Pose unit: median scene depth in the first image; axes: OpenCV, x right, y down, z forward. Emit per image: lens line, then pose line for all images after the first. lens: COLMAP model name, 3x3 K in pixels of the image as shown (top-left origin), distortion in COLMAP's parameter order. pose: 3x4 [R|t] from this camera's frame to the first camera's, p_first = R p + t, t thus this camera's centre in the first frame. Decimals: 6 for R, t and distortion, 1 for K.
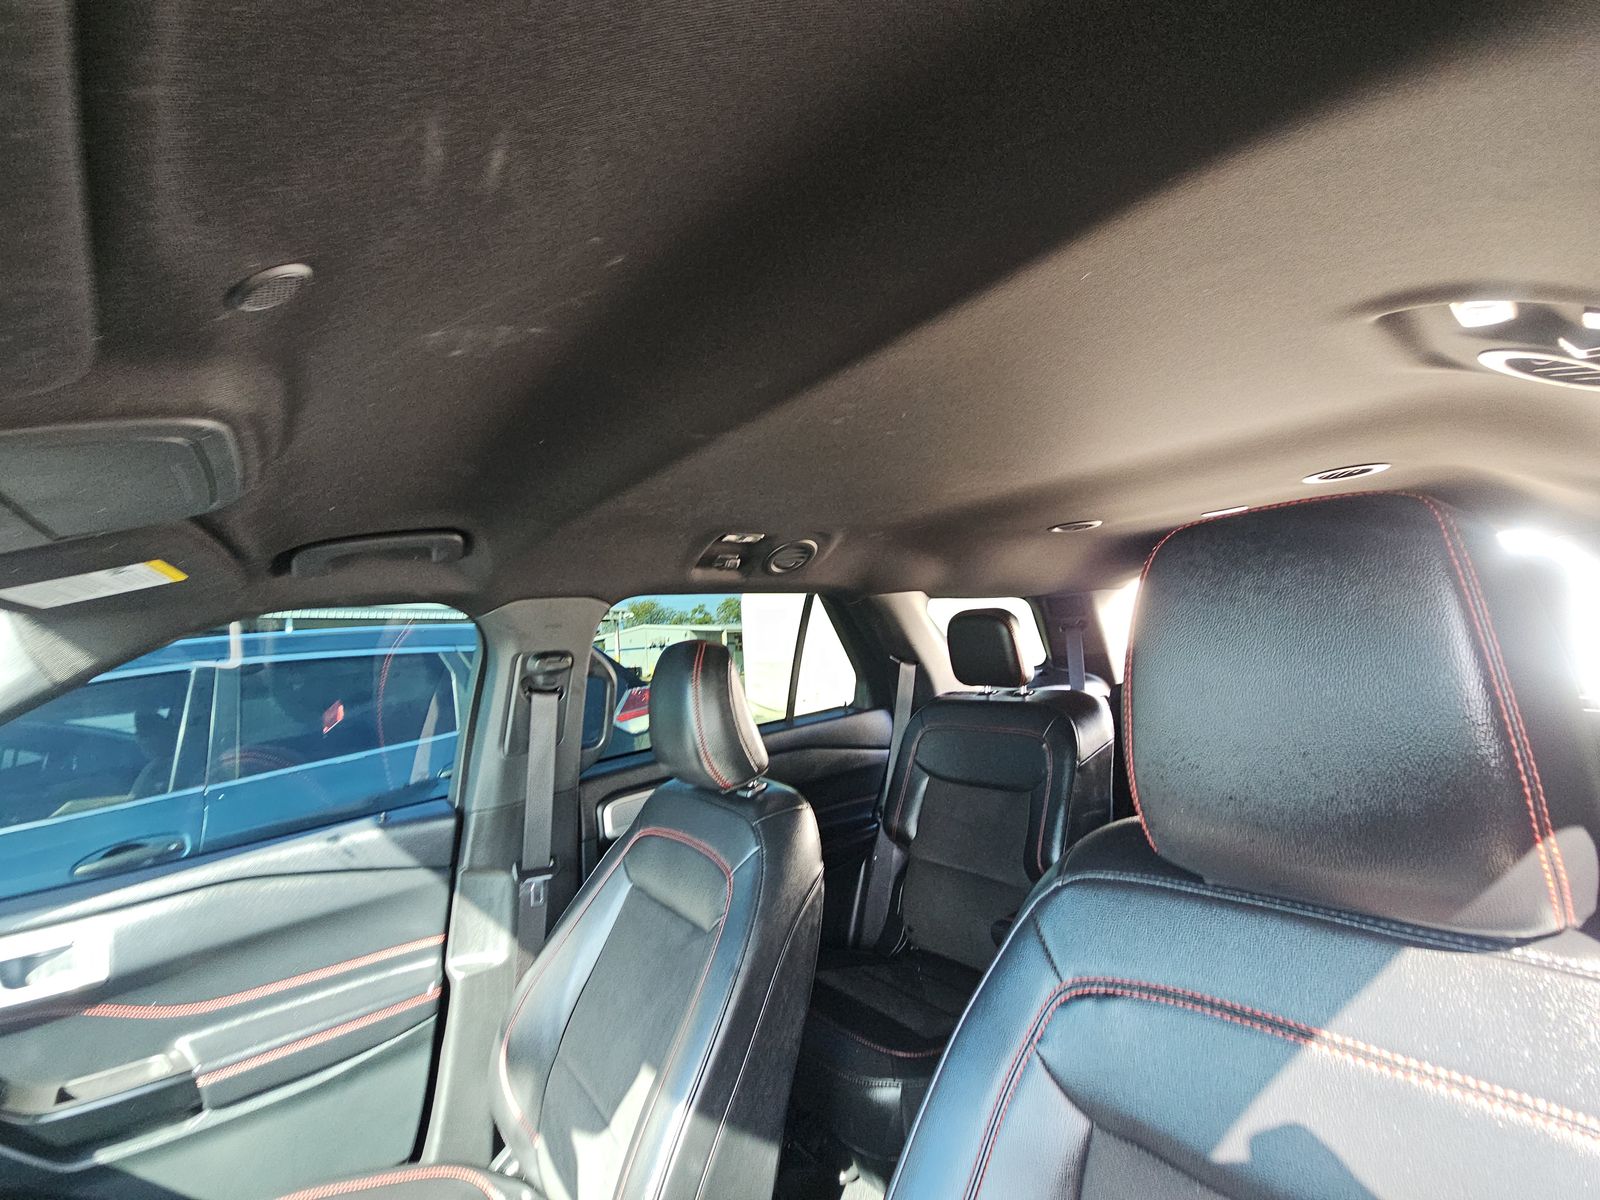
lens RADIAL K [[646.4, 0, 799.9], [0, 646.4, 603.4], [0, 0, 1]] dist [0.002459, 0.000323]
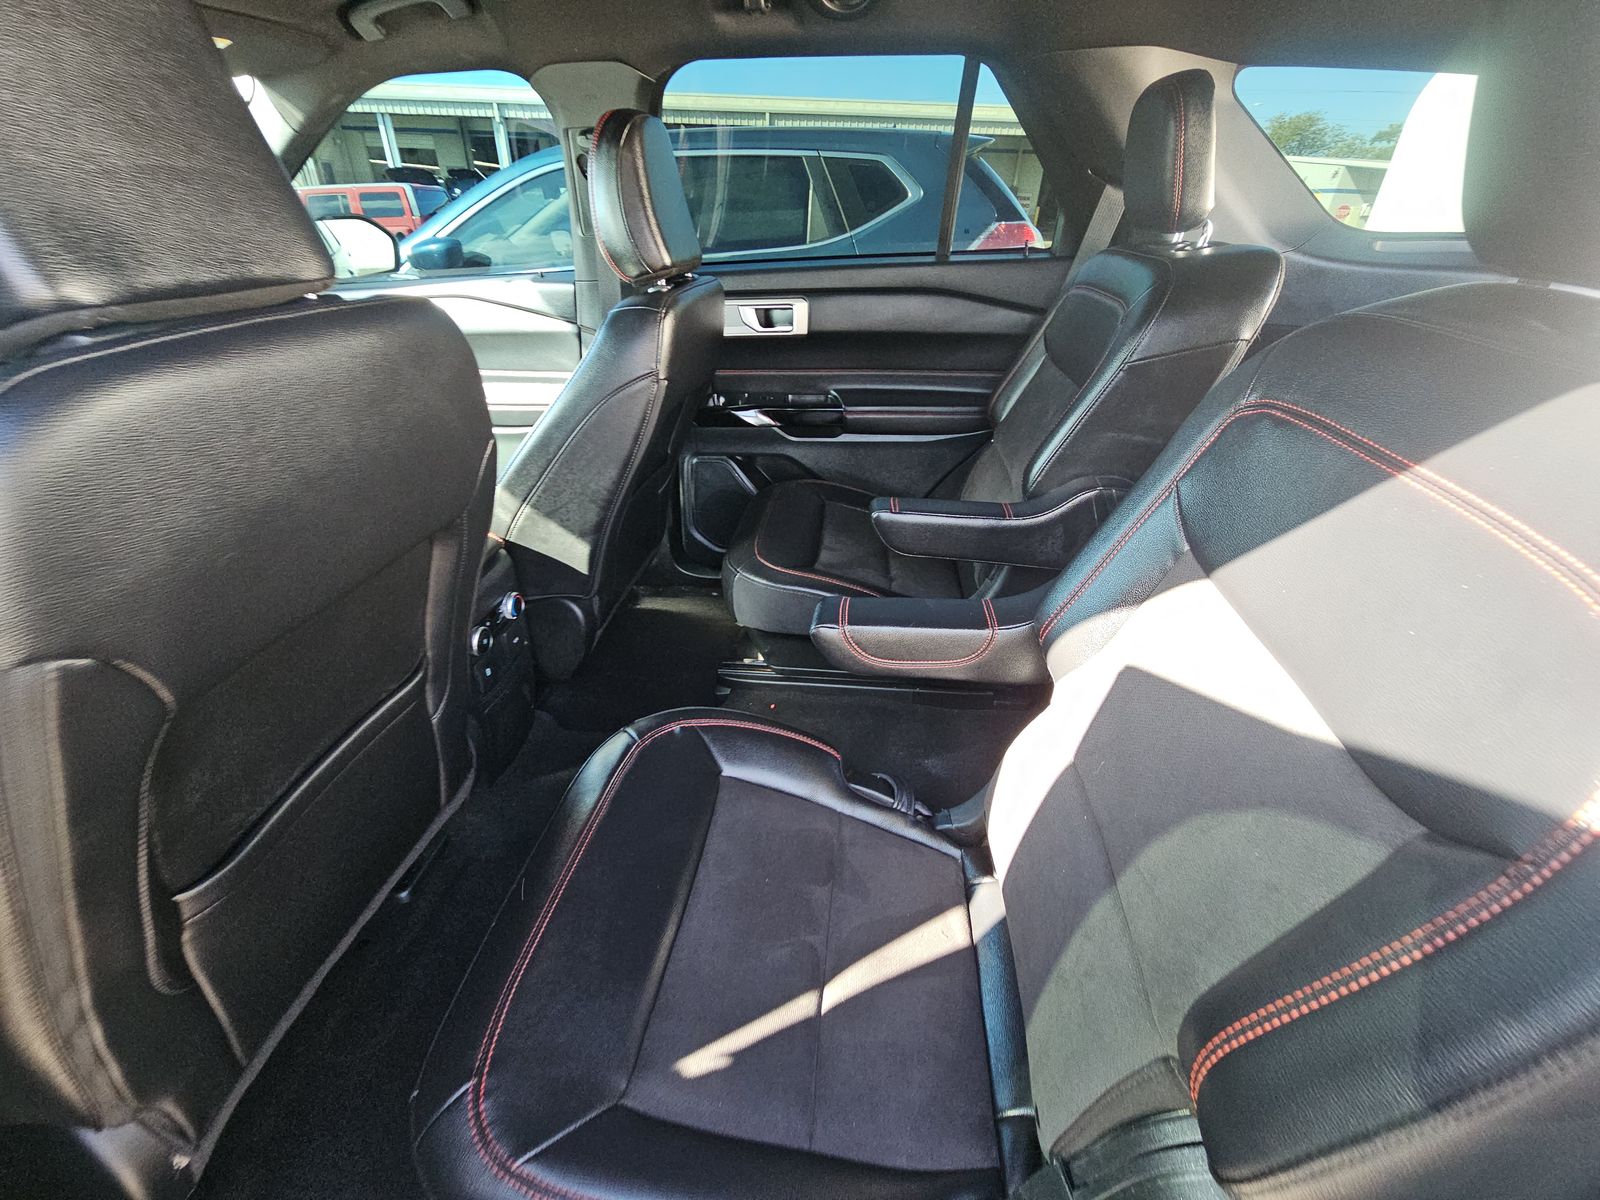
lens RADIAL K [[646.4, 0, 799.0], [0, 646.4, 600.3], [0, 0, 1]] dist [0.002459, 0.000323]
pose [[0.710221, 0.429587, -0.557711, 0.653469], [-0.012103, 0.799561, 0.600463, 0.048084], [0.703875, -0.419711, 0.573064, 0.268562]]
